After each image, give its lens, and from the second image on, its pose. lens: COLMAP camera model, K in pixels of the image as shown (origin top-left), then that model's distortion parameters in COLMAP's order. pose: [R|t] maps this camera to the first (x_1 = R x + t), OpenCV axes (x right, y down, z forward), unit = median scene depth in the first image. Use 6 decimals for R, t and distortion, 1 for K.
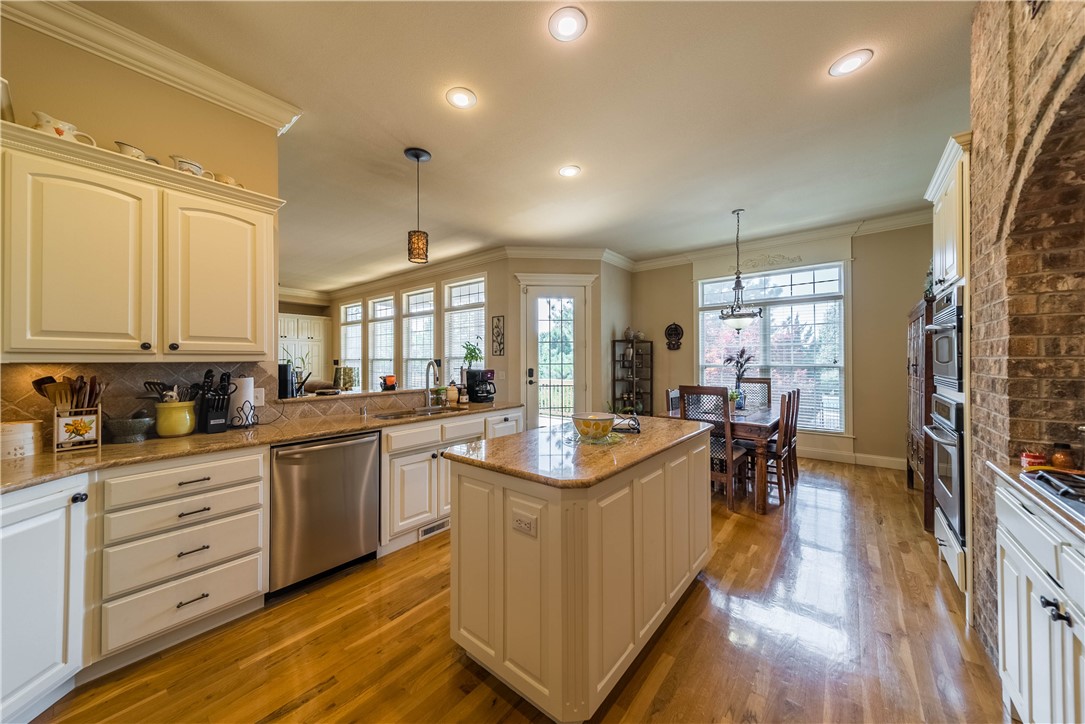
lens RADIAL K [[379.0, 0, 542.4], [0, 379.0, 357.8], [0, 0, 1]] dist [0.010268, -0.000153]
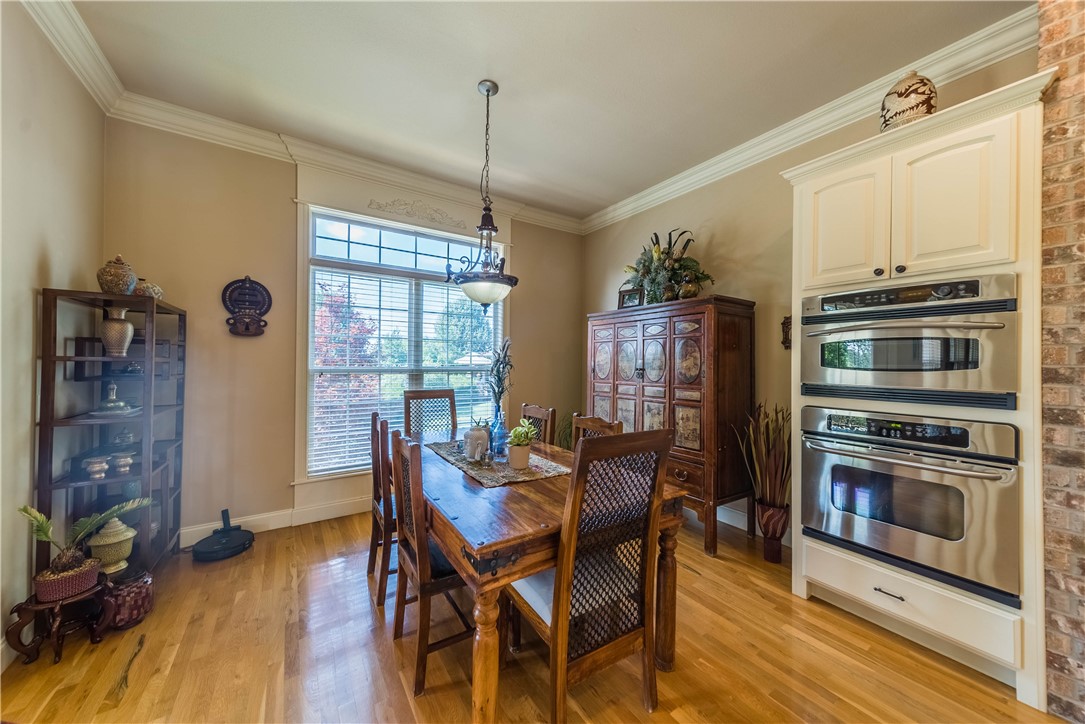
lens RADIAL K [[379.0, 0, 539.7], [0, 379.0, 359.6], [0, 0, 1]] dist [0.010268, -0.000153]
pose [[0.301531, 0.012542, 0.953374, 0.024005], [-0.018627, 0.999800, -0.007261, 0.005346], [-0.953275, -0.015569, 0.301704, 0.754616]]
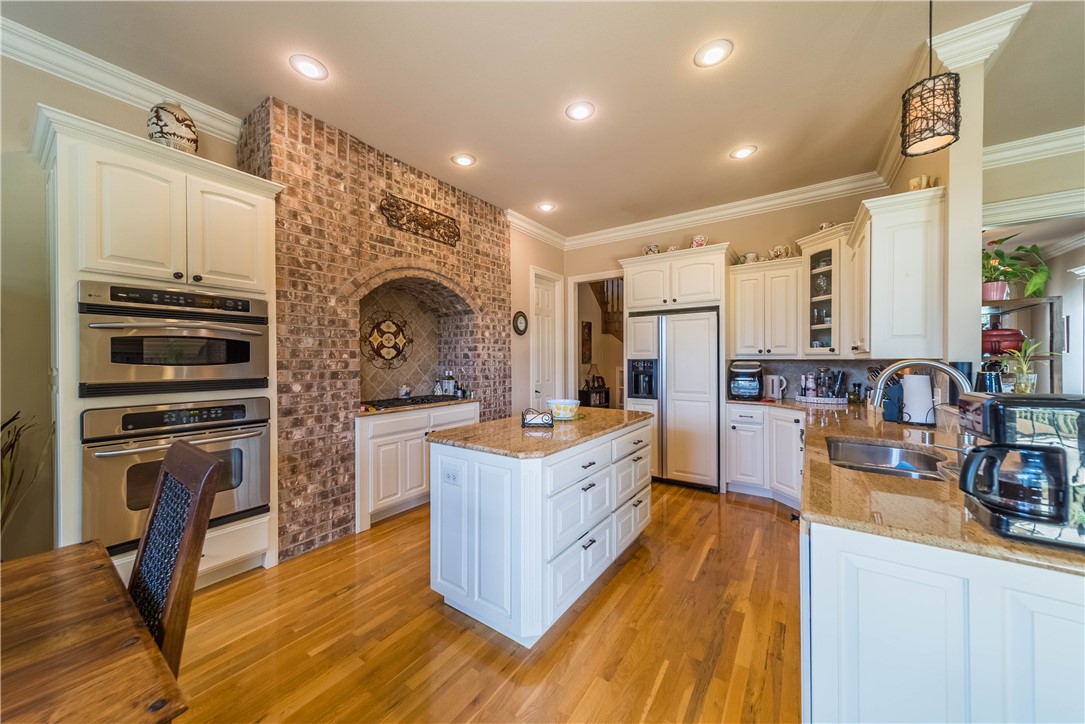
lens RADIAL K [[379.0, 0, 542.1], [0, 379.0, 360.2], [0, 0, 1]] dist [0.010268, -0.000153]
pose [[-0.997184, 0.006986, -0.074661, 0.134942], [0.007568, 0.999943, -0.007509, 0.008153], [0.074605, -0.008053, -0.997181, 1.023346]]
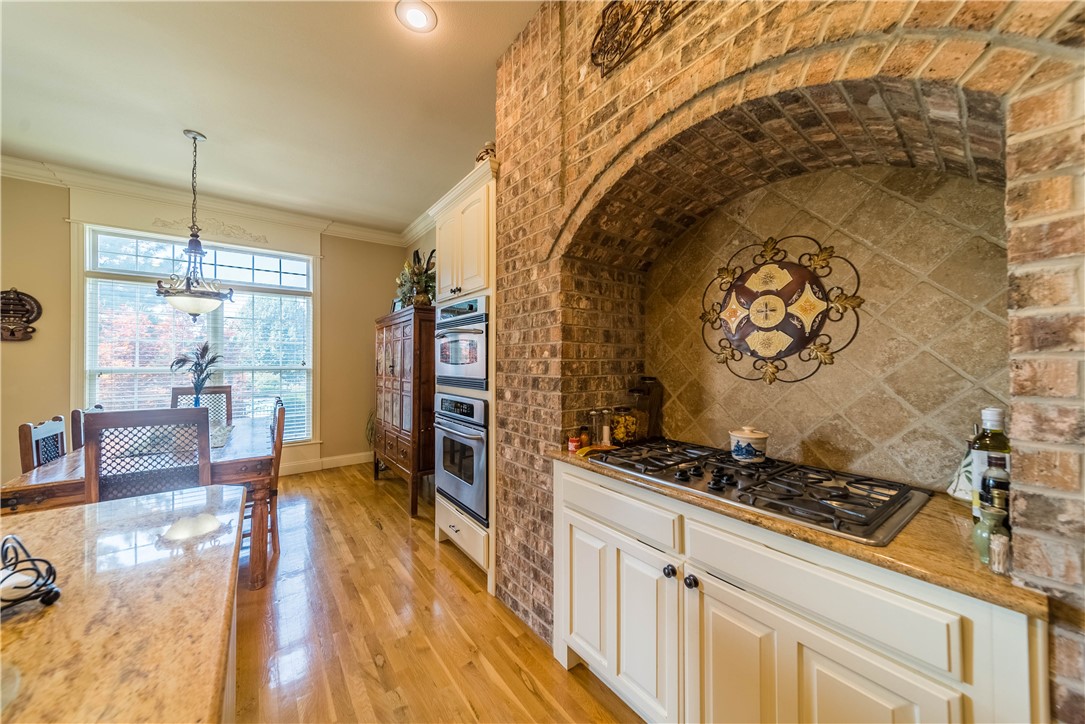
lens RADIAL K [[379.0, 0, 538.7], [0, 379.0, 357.9], [0, 0, 1]] dist [0.010268, -0.000153]
pose [[0.247076, 0.010061, 0.968944, 0.023685], [-0.006935, 0.999939, -0.008614, 0.001474], [-0.968971, -0.004592, 0.247130, 0.259799]]
